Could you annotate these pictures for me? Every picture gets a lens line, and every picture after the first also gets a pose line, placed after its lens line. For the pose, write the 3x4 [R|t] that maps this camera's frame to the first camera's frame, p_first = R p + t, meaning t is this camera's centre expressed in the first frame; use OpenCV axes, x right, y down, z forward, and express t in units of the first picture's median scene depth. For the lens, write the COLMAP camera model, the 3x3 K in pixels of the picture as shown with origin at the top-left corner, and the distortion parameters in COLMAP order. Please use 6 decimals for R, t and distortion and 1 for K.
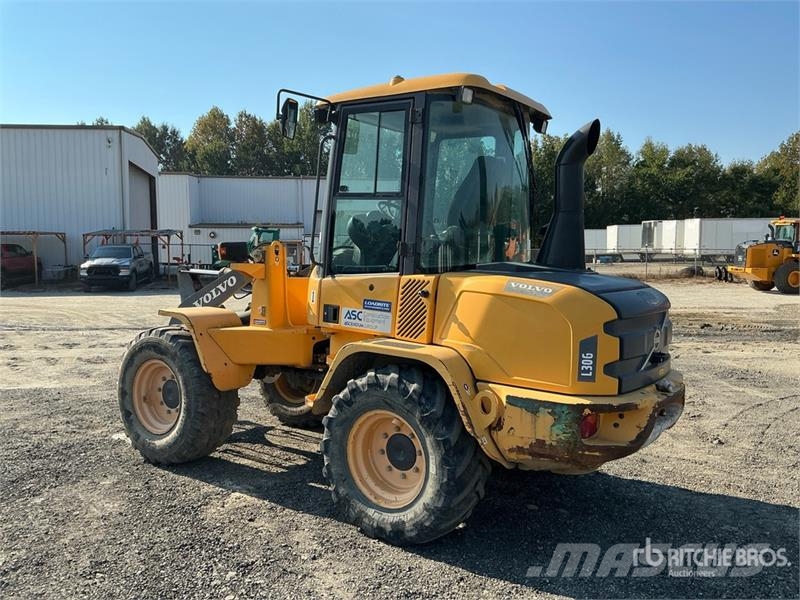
lens RADIAL K [[656.8, 0, 400.5], [0, 656.8, 302.1], [0, 0, 1]] dist [0.108024, -0.206861]
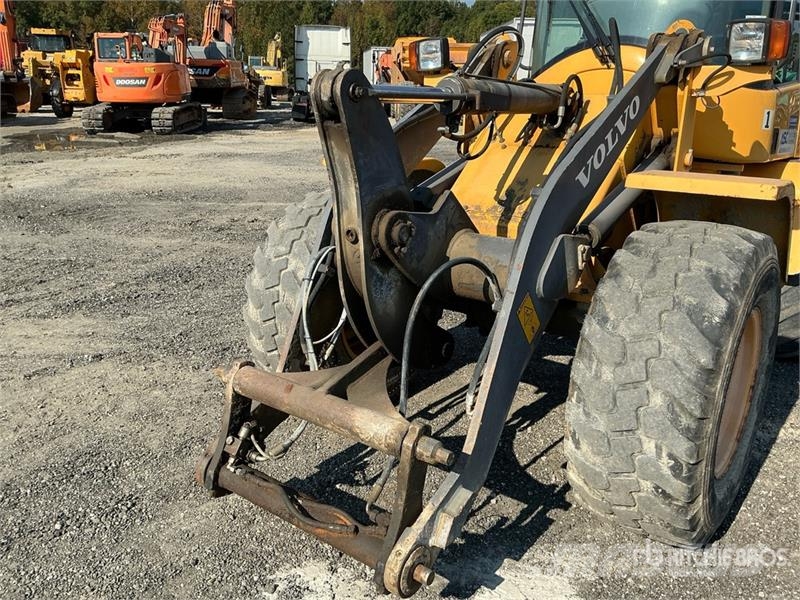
lens RADIAL K [[661.3, 0, 396.6], [0, 661.3, 301.5], [0, 0, 1]] dist [0.110214, -0.203390]
pose [[0.073895, -0.323586, 0.943309, -0.791280], [0.055699, 0.945758, 0.320062, -0.066152], [-0.995709, 0.028891, 0.087910, 1.207785]]
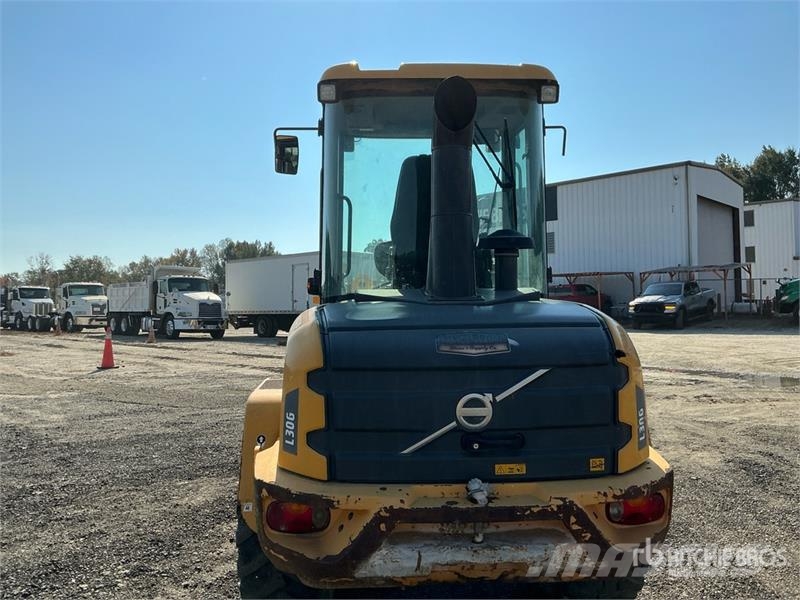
lens RADIAL K [[668.0, 0, 400.0], [0, 668.0, 300.0], [0, 0, 1]] dist [0.036022, -0.068840]
pose [[0.620204, -0.010646, -0.784369, 0.642151], [-0.036743, 0.998416, -0.042604, -0.012554], [0.783580, 0.055243, 0.618830, 0.441660]]
